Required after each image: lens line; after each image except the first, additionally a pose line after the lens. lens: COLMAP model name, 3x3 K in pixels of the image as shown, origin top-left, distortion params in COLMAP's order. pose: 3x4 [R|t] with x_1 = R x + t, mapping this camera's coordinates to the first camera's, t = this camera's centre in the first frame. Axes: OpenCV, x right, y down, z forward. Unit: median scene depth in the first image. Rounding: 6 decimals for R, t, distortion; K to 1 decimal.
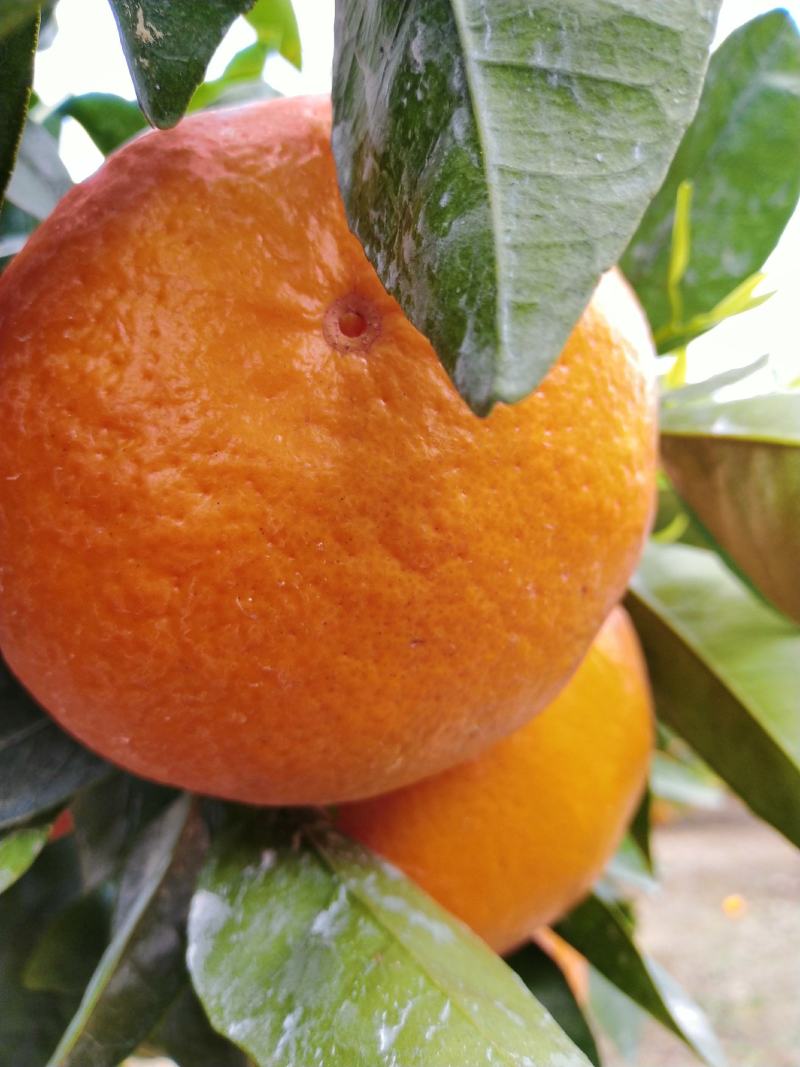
lens RADIAL K [[858.9, 0, 401.3], [0, 858.9, 533.7], [0, 0, 1]] dist [-0.025721, -0.004291]
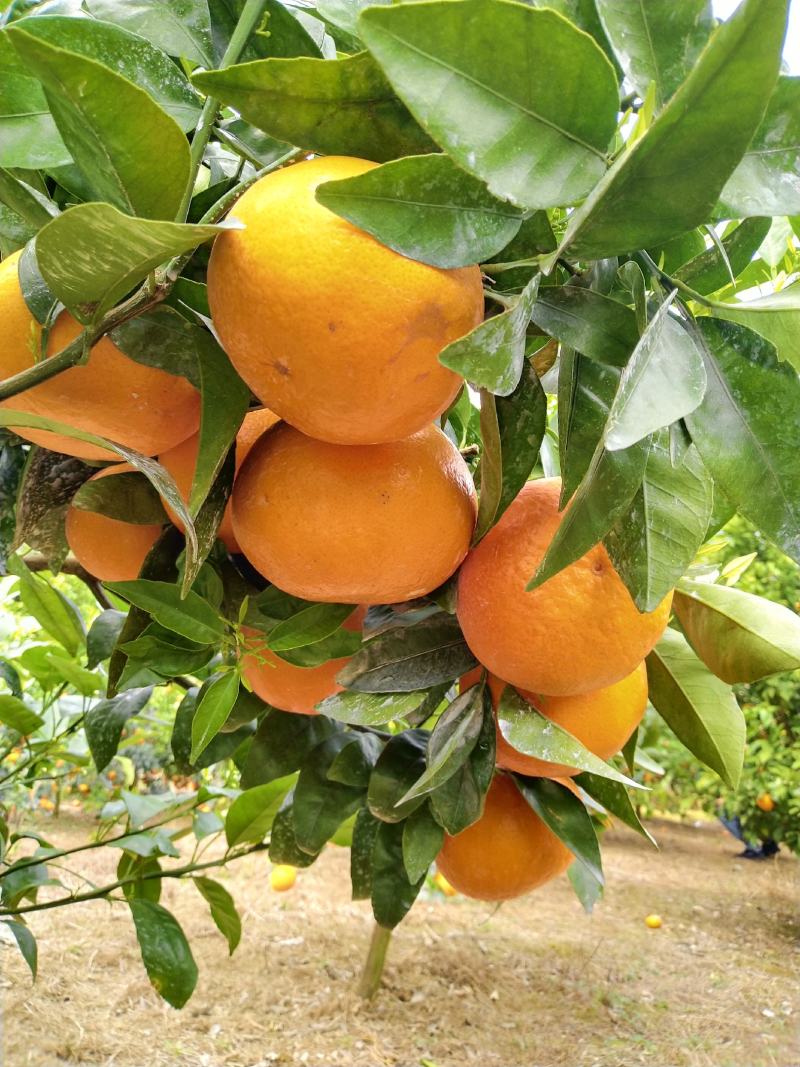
lens RADIAL K [[756.2, 0, 398.5], [0, 756.2, 533.1], [0, 0, 1]] dist [0.002764, -0.001913]
pose [[0.984842, 0.171772, -0.024079, -0.948879], [-0.171838, 0.985125, -0.000675, -0.262407], [0.023605, 0.004803, 0.999710, -2.571628]]
